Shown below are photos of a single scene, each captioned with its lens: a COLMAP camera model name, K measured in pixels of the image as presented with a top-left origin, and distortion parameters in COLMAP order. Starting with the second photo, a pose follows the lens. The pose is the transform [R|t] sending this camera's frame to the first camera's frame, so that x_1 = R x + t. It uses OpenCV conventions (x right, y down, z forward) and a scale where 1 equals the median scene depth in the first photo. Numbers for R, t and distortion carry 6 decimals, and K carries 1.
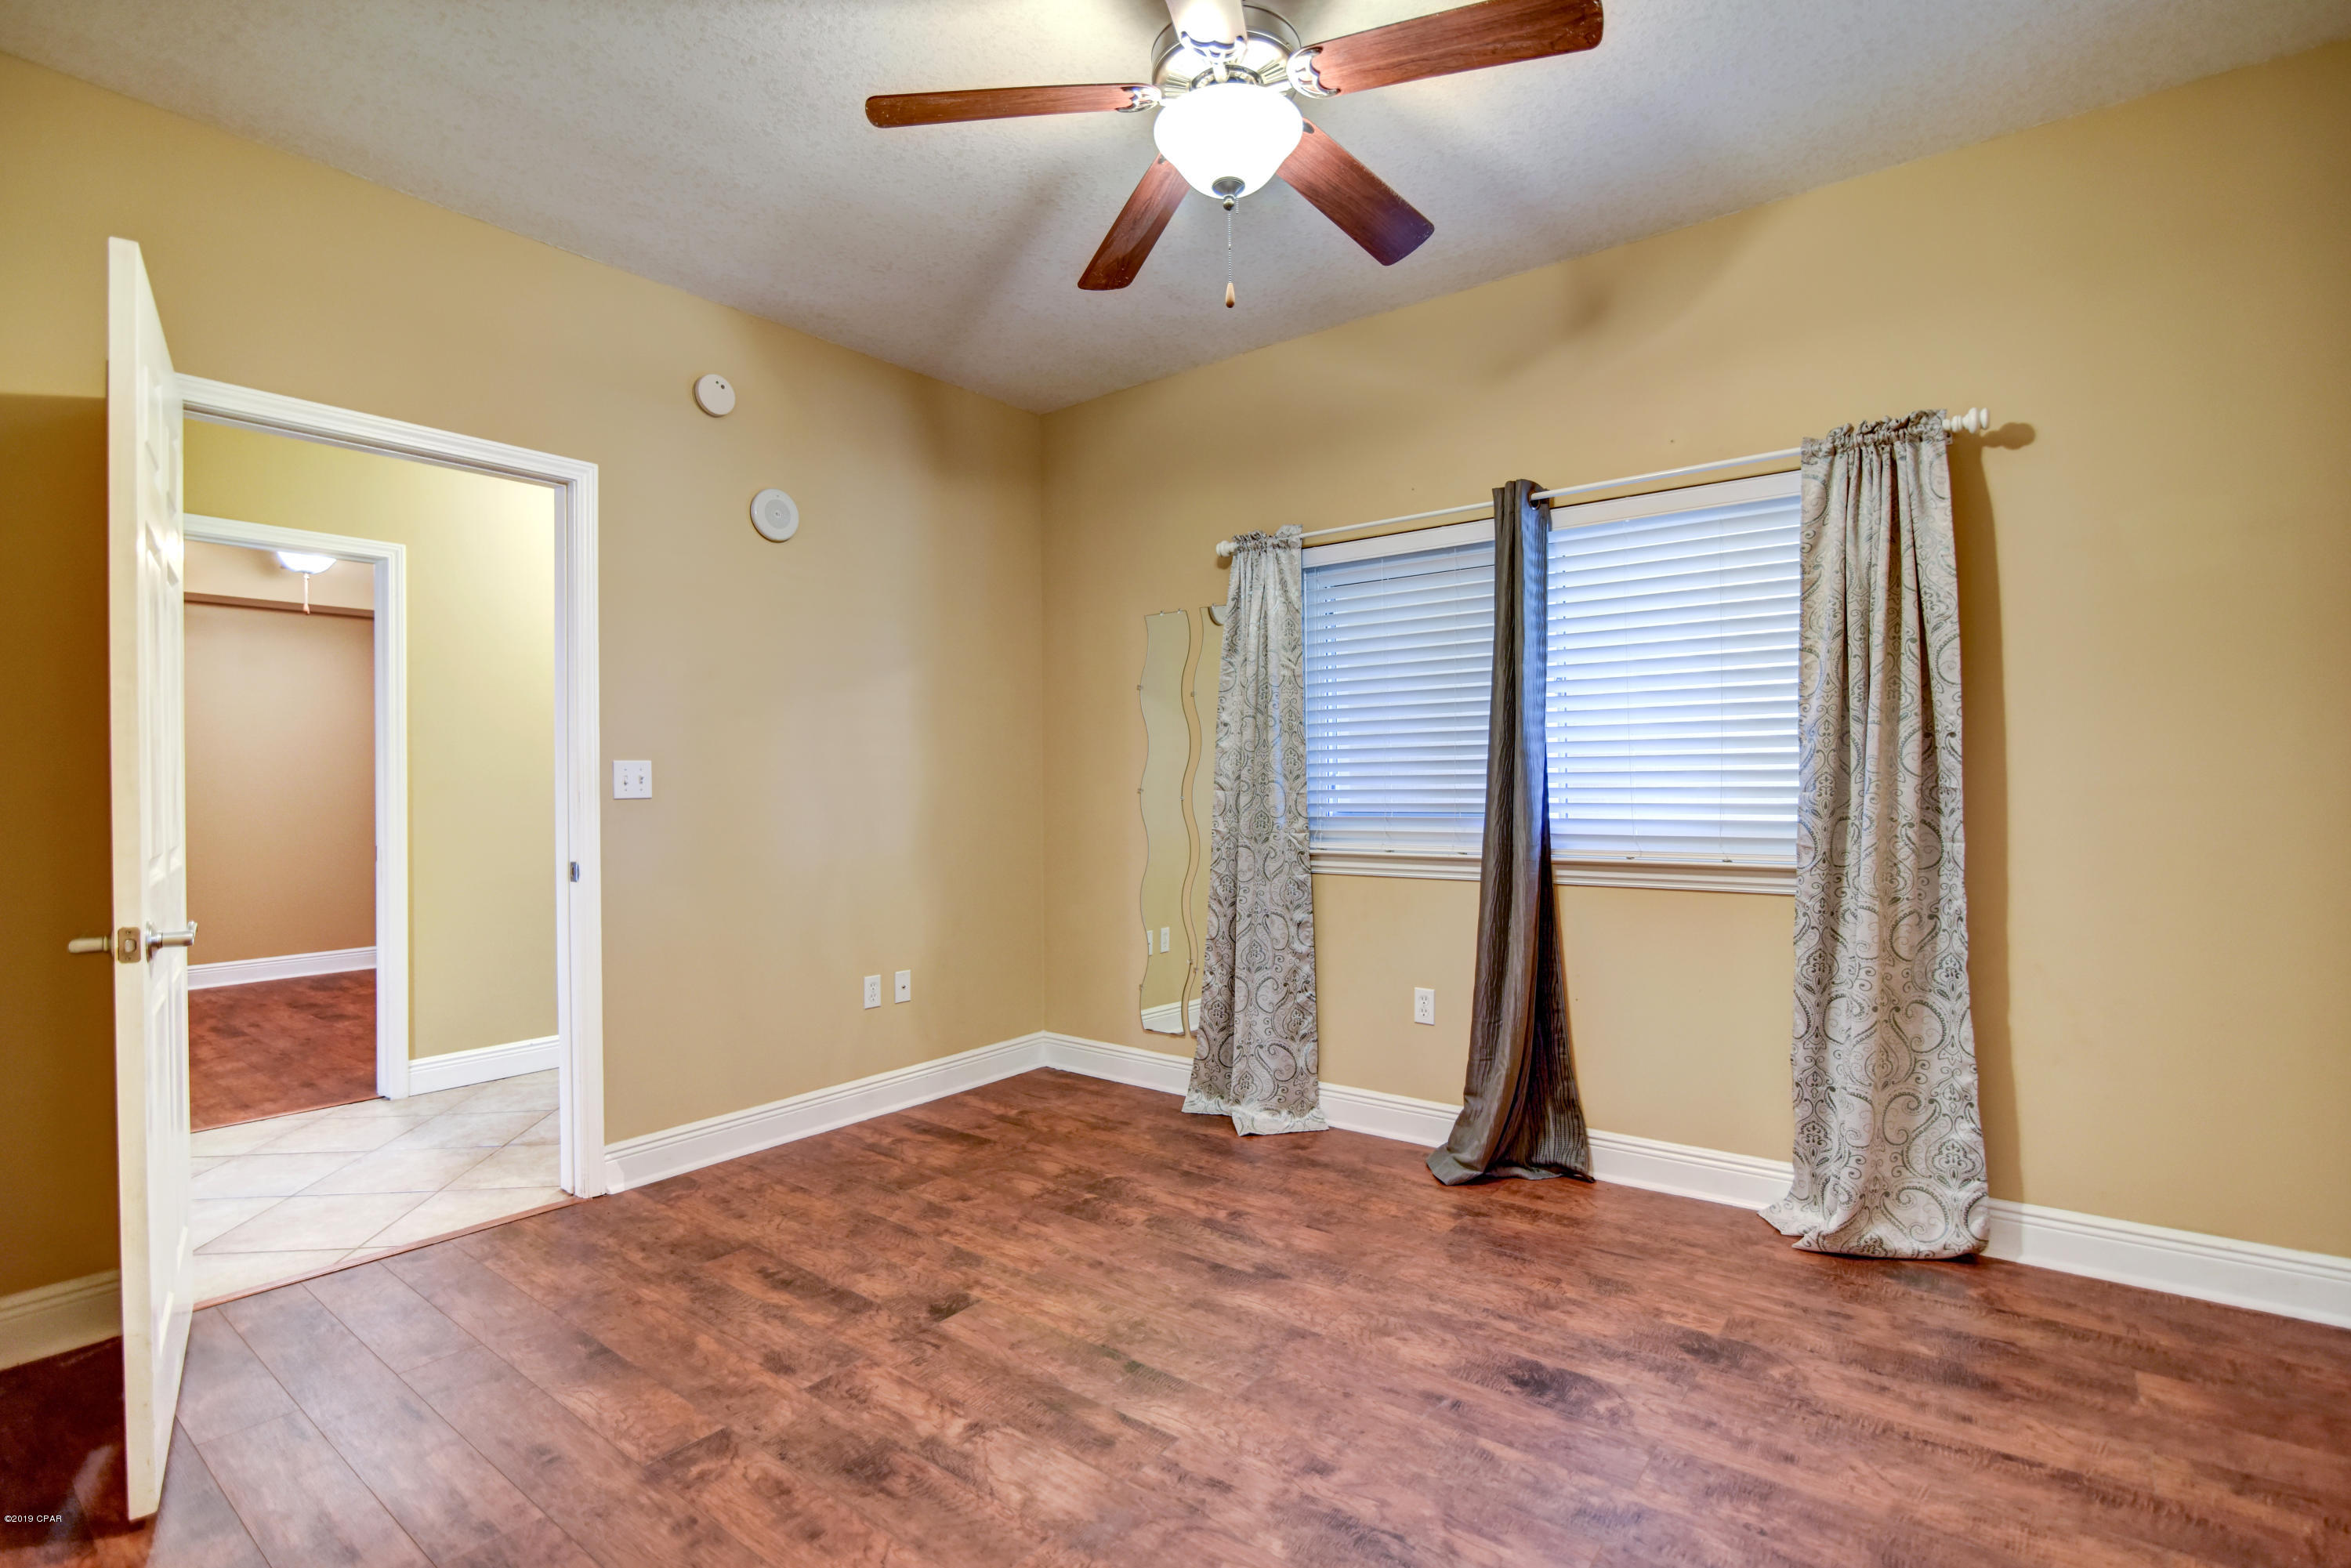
lens RADIAL K [[1106.7, 0, 1167.1], [0, 1106.7, 779.3], [0, 0, 1]] dist [-0.018615, 0.001541]
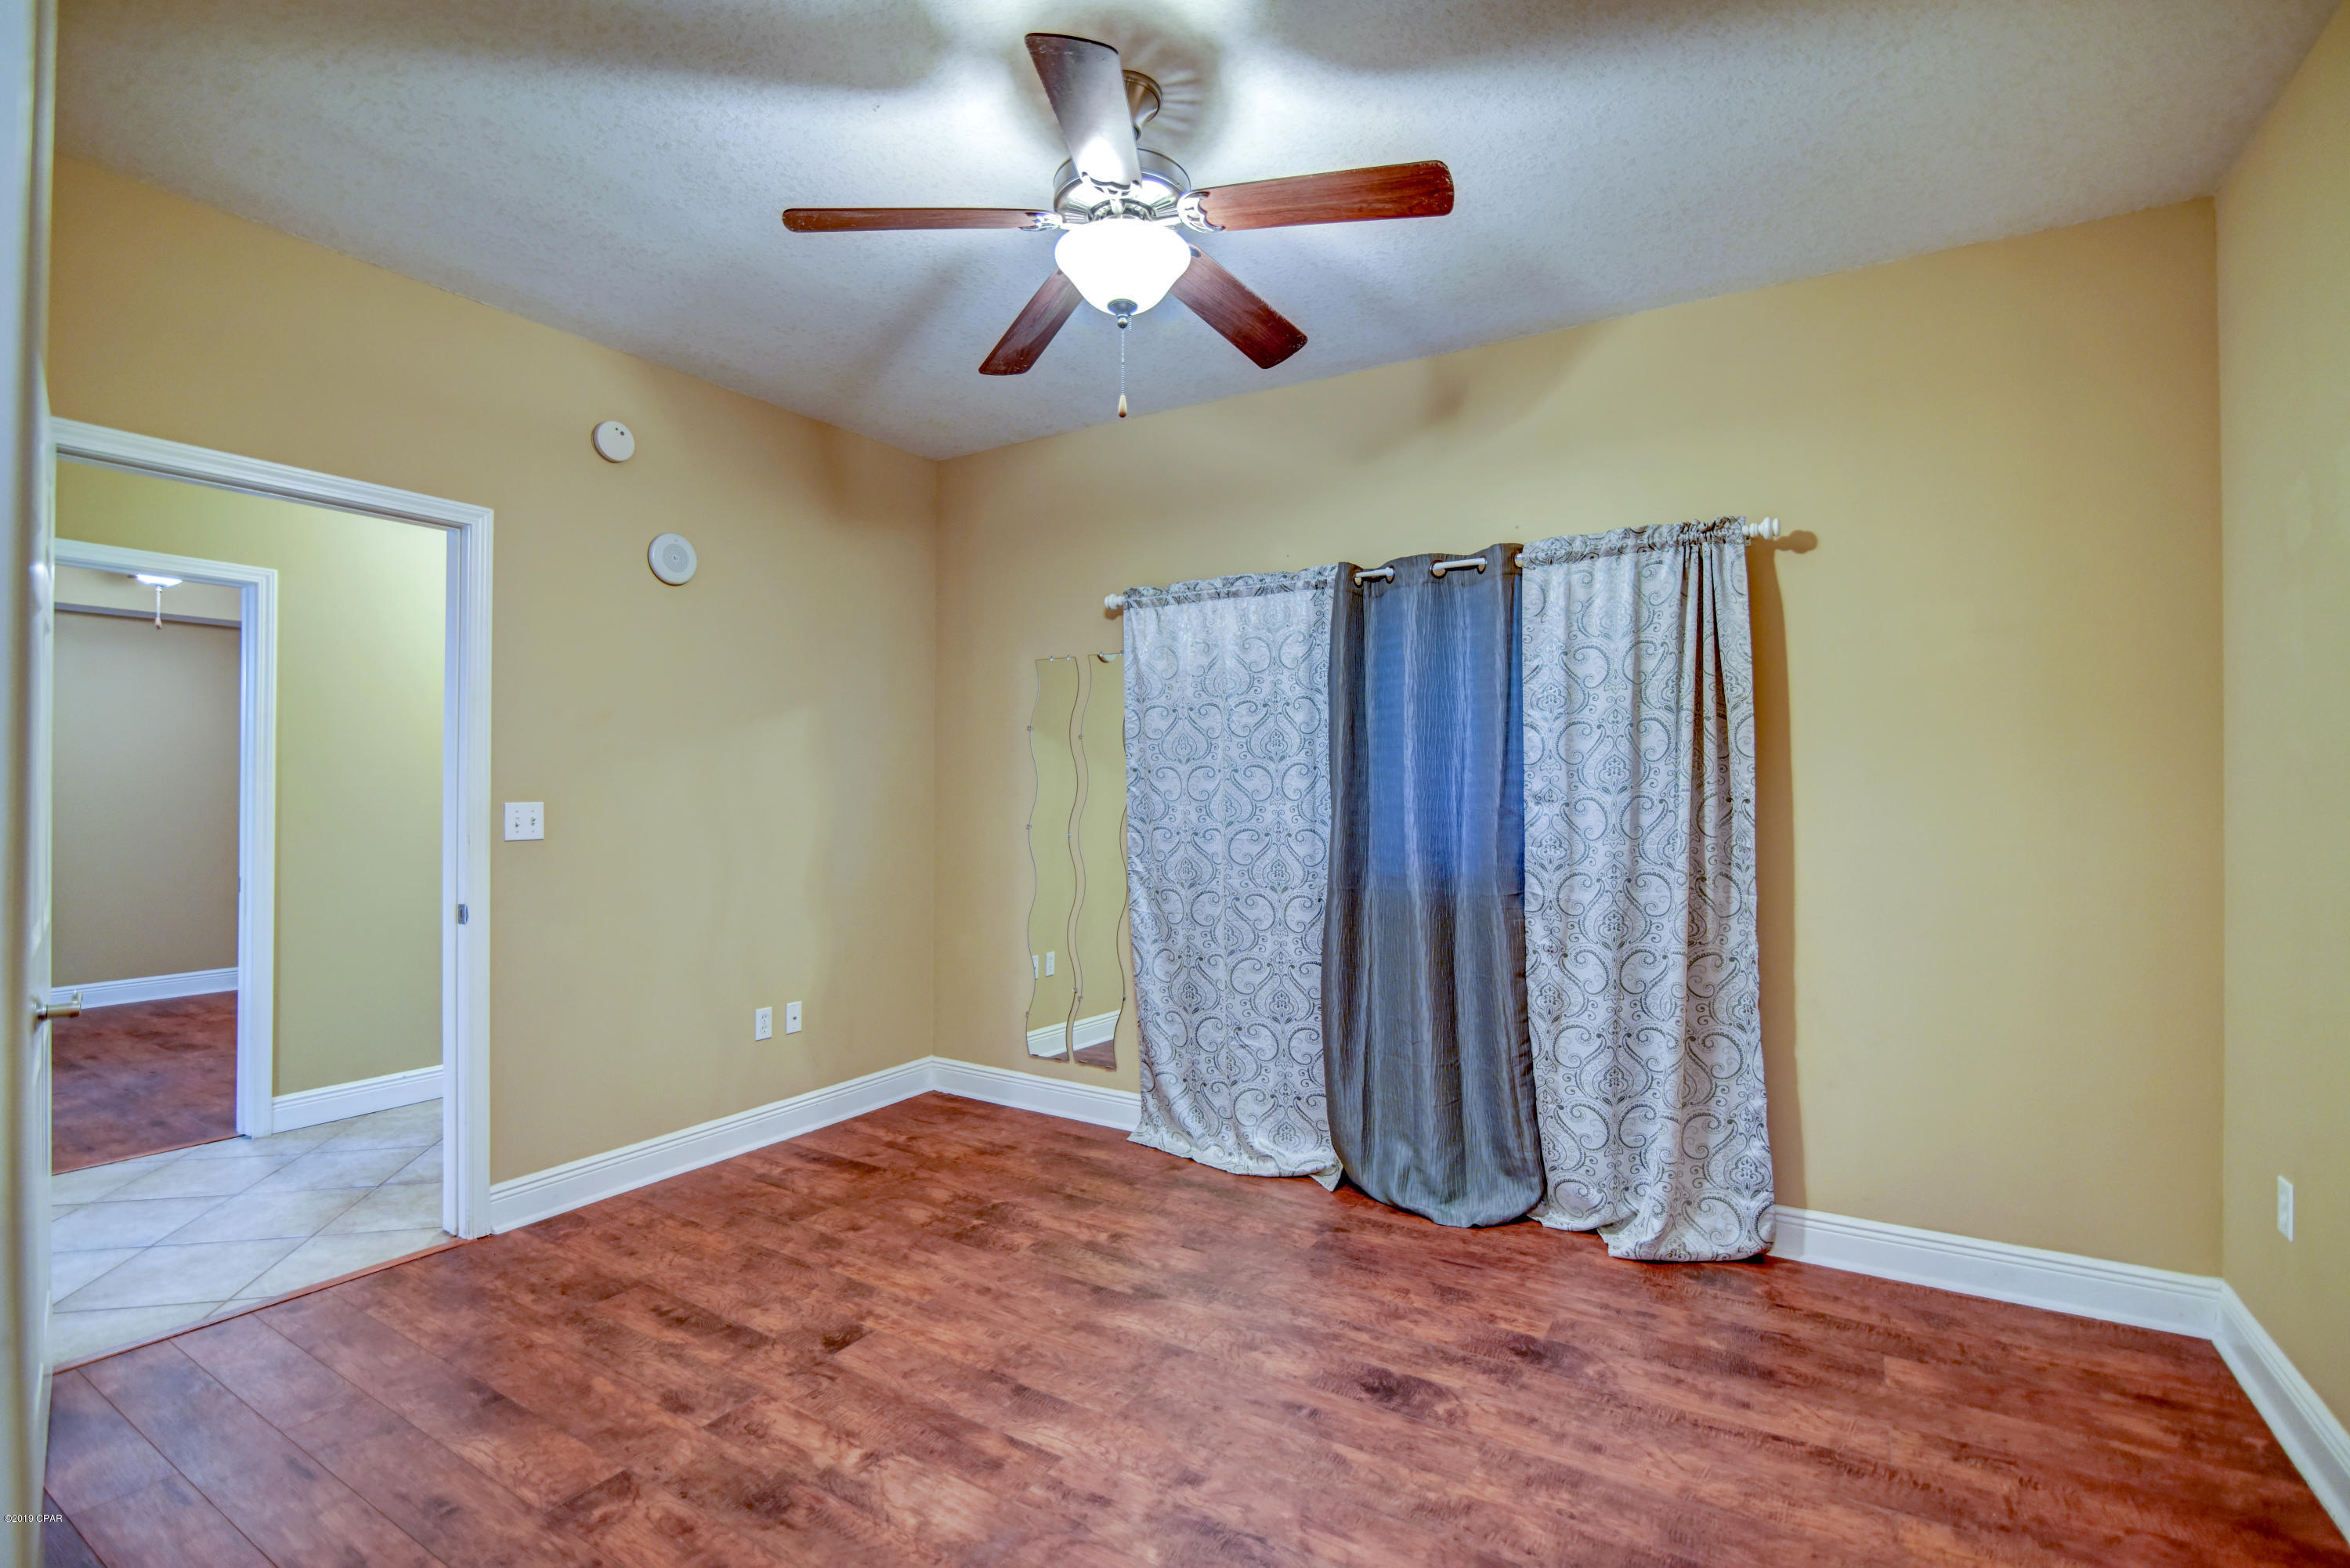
lens RADIAL K [[1081.1, 0, 1168.8], [0, 1081.1, 777.9], [0, 0, 1]] dist [-0.018512, 0.001484]
pose [[0.994044, 0.012925, 0.108213, -0.007494], [-0.012254, 0.999901, -0.006859, -0.056969], [-0.108291, 0.005492, 0.994104, -0.059581]]
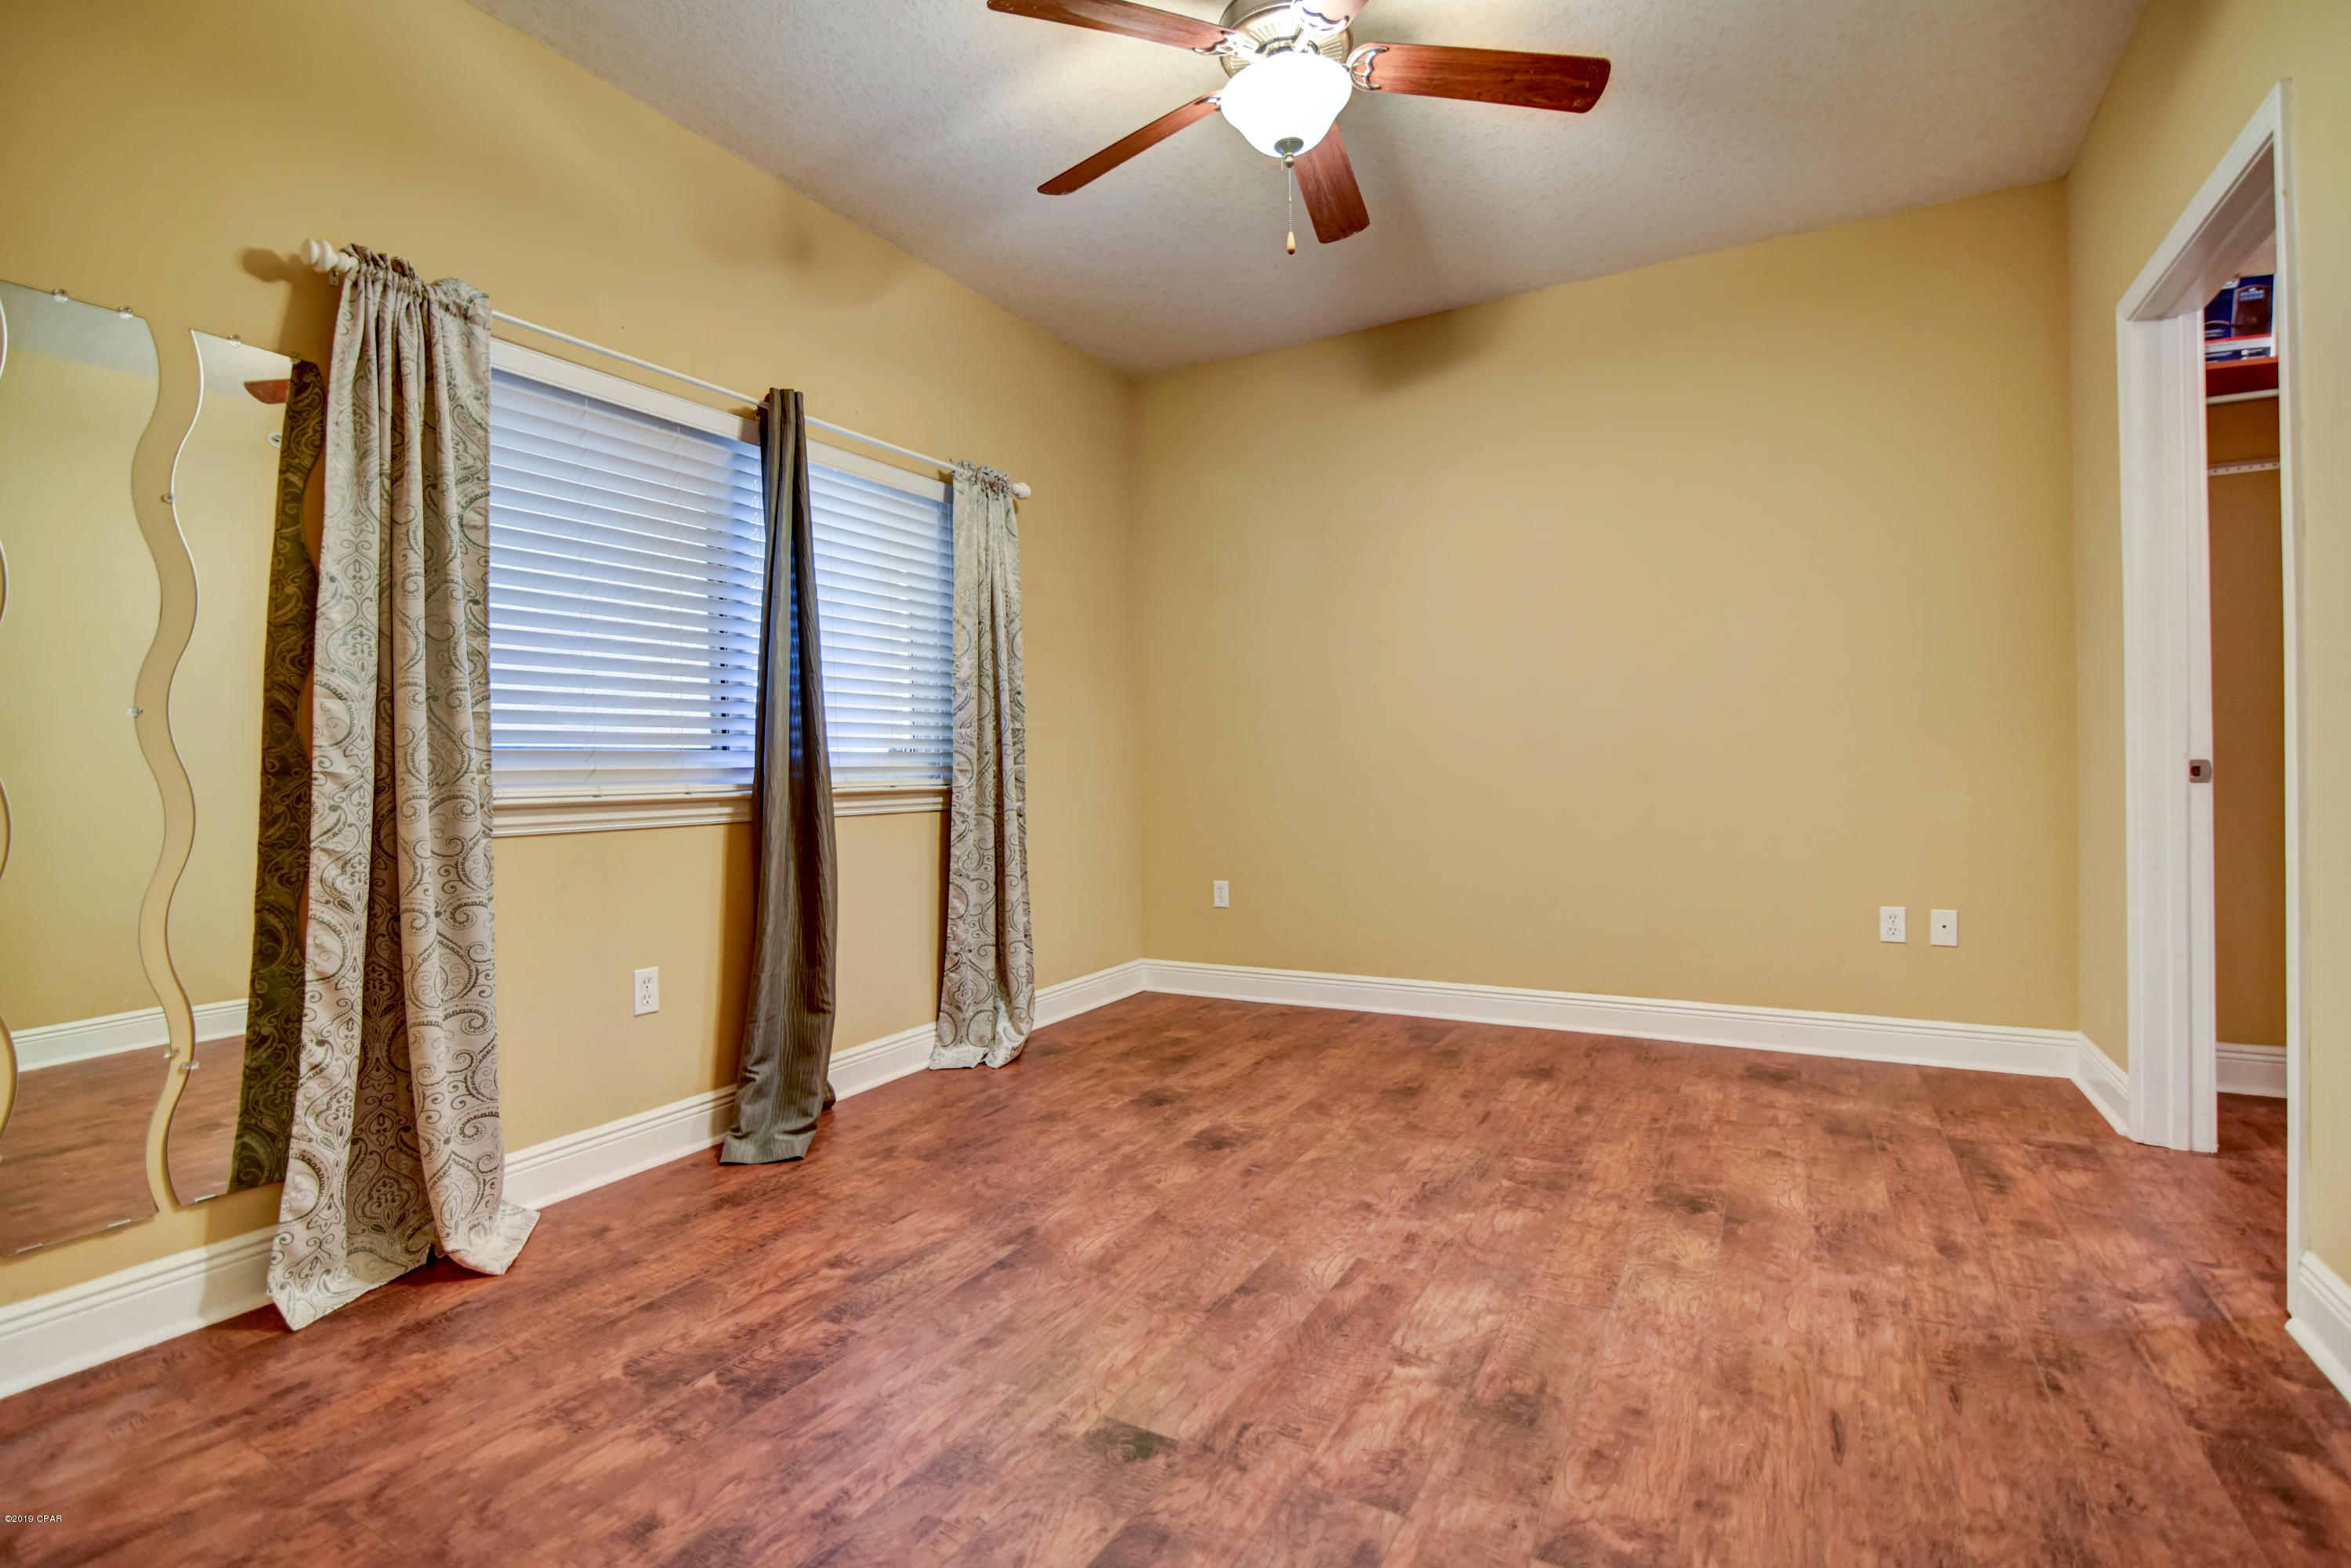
lens RADIAL K [[1081.6, 0, 1169.3], [0, 1081.6, 777.9], [0, 0, 1]] dist [-0.018512, 0.001484]
pose [[-0.142299, 0.006392, 0.989803, -0.904898], [0.014928, 0.999879, -0.004311, 0.097789], [-0.989711, 0.014162, -0.142377, 1.154815]]
